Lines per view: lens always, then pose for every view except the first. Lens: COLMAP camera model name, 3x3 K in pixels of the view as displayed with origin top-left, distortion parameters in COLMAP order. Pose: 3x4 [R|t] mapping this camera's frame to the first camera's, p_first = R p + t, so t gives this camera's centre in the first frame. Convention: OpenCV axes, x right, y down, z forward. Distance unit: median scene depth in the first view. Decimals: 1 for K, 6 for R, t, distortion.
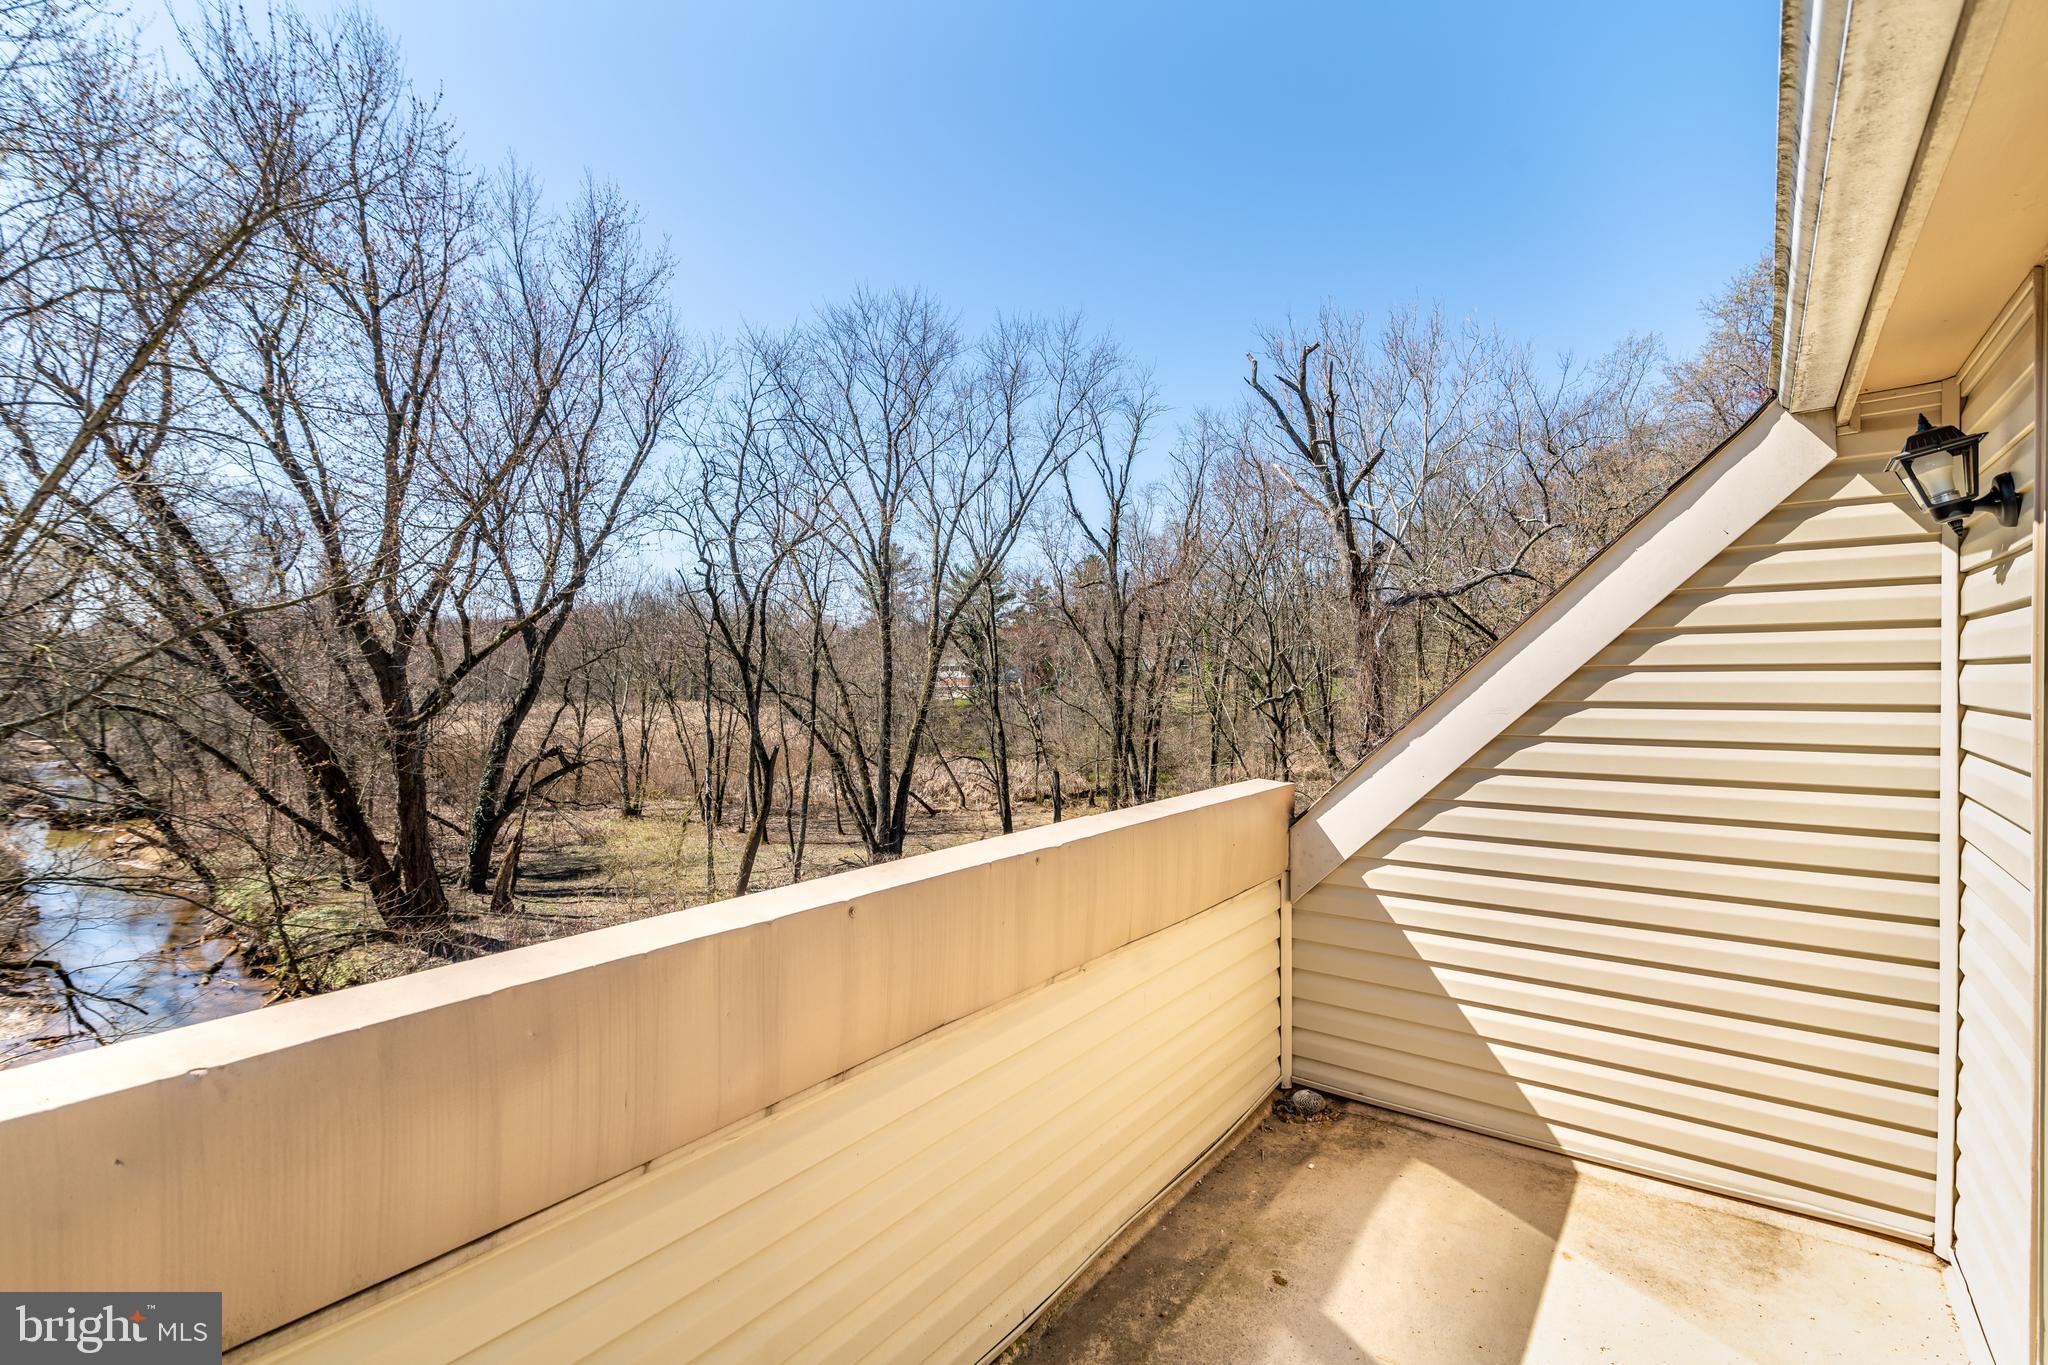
lens RADIAL K [[927.4, 0, 1044.1], [0, 927.4, 683.2], [0, 0, 1]] dist [-0.001455, -0.000220]
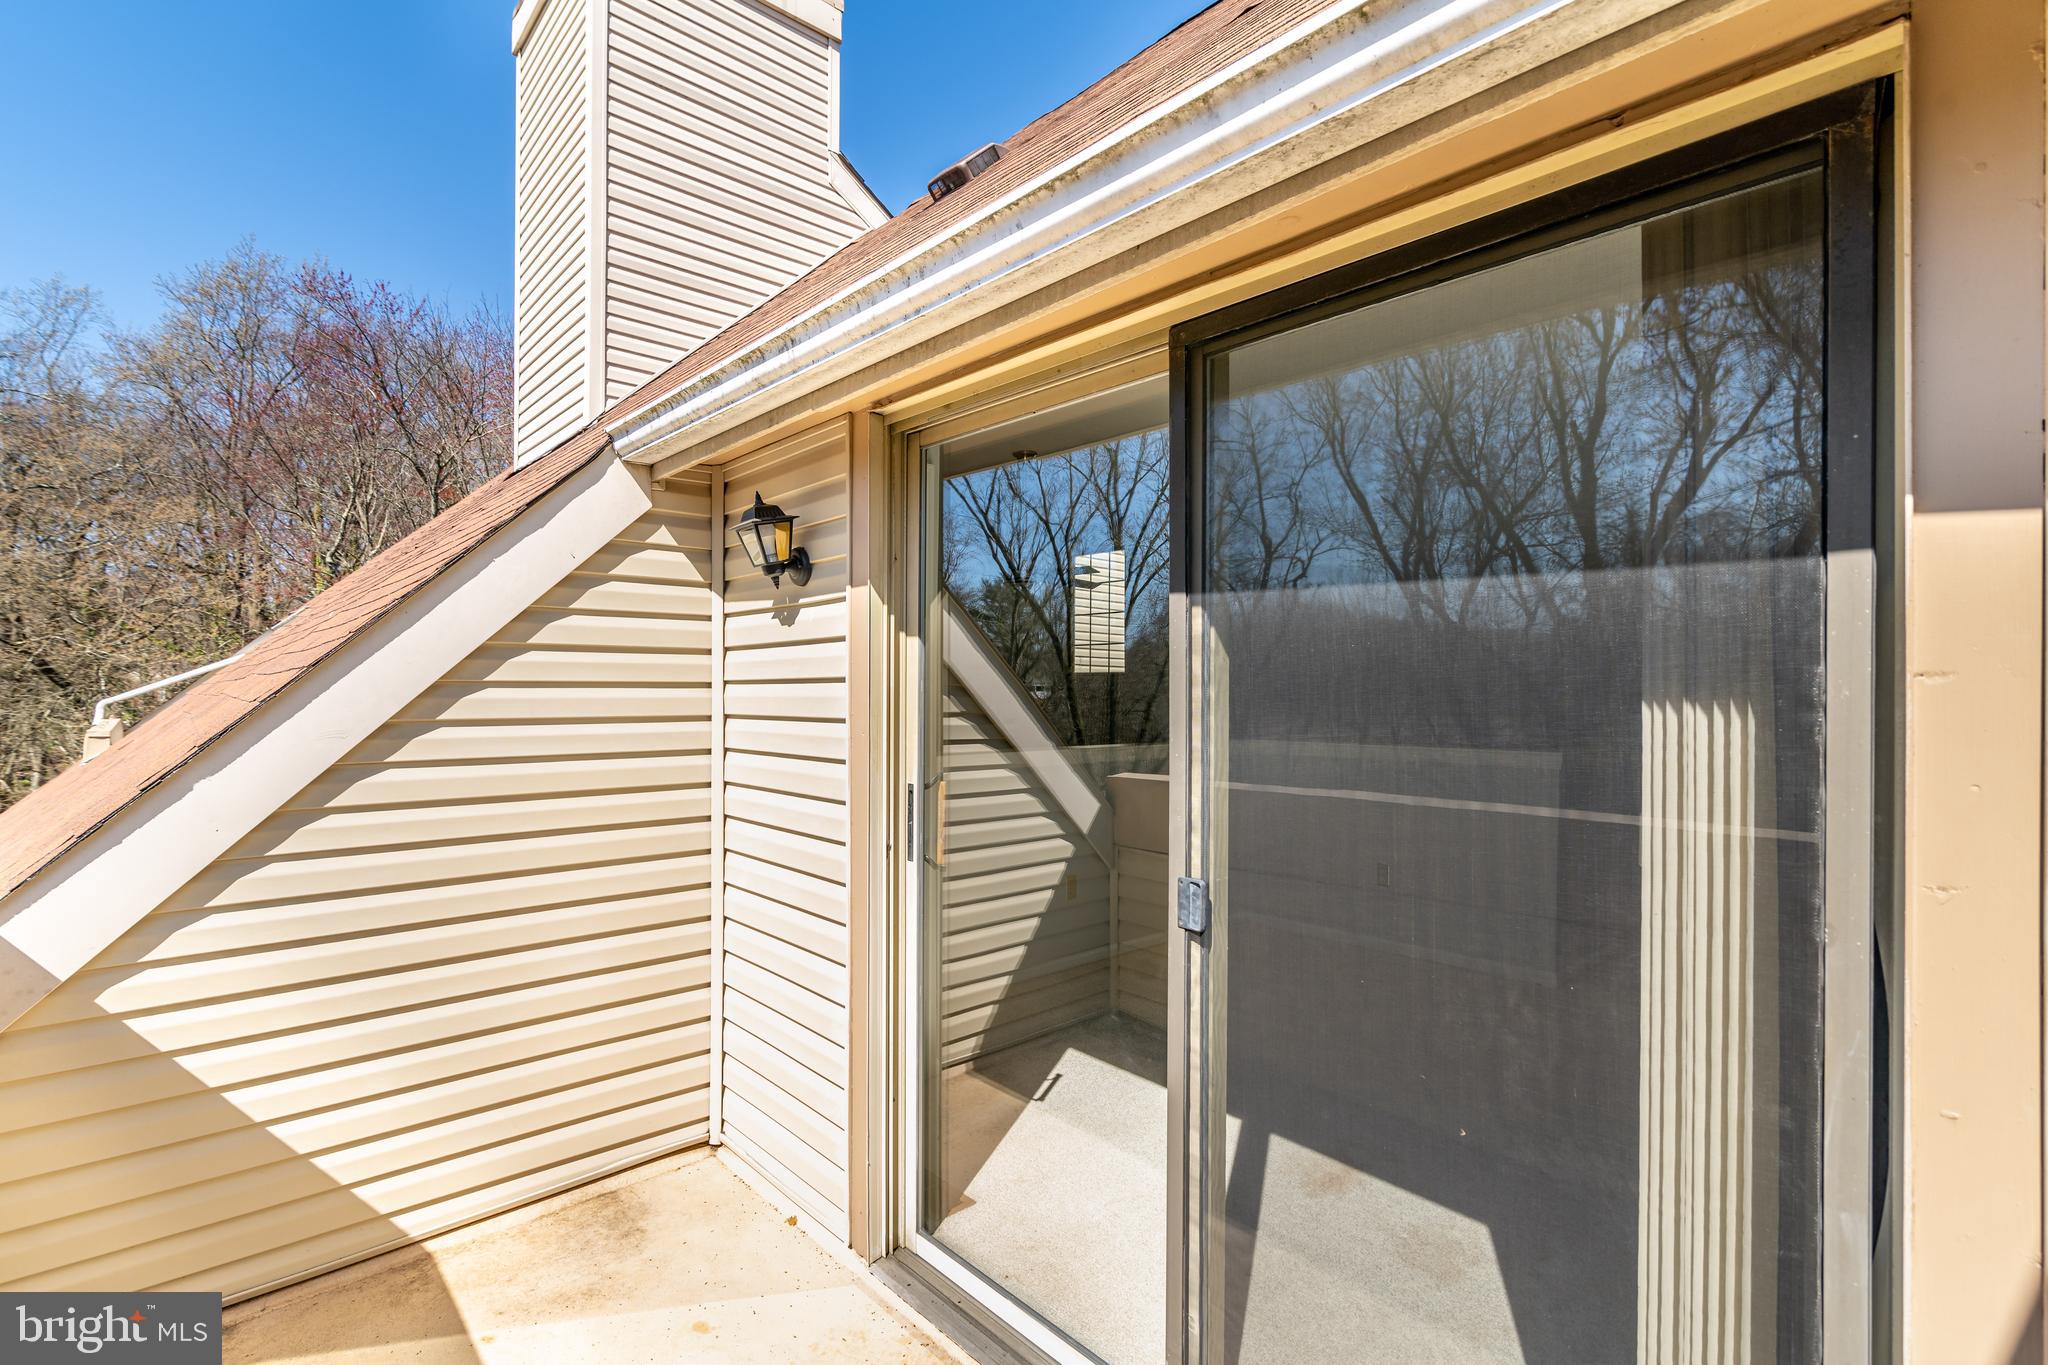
lens RADIAL K [[927.4, 0, 1034.9], [0, 927.4, 685.5], [0, 0, 1]] dist [-0.001455, -0.000220]
pose [[0.203715, 0.012350, 0.978952, -0.195611], [0.008518, 0.999860, -0.014386, 0.004370], [-0.978993, 0.011270, 0.203581, 0.274118]]
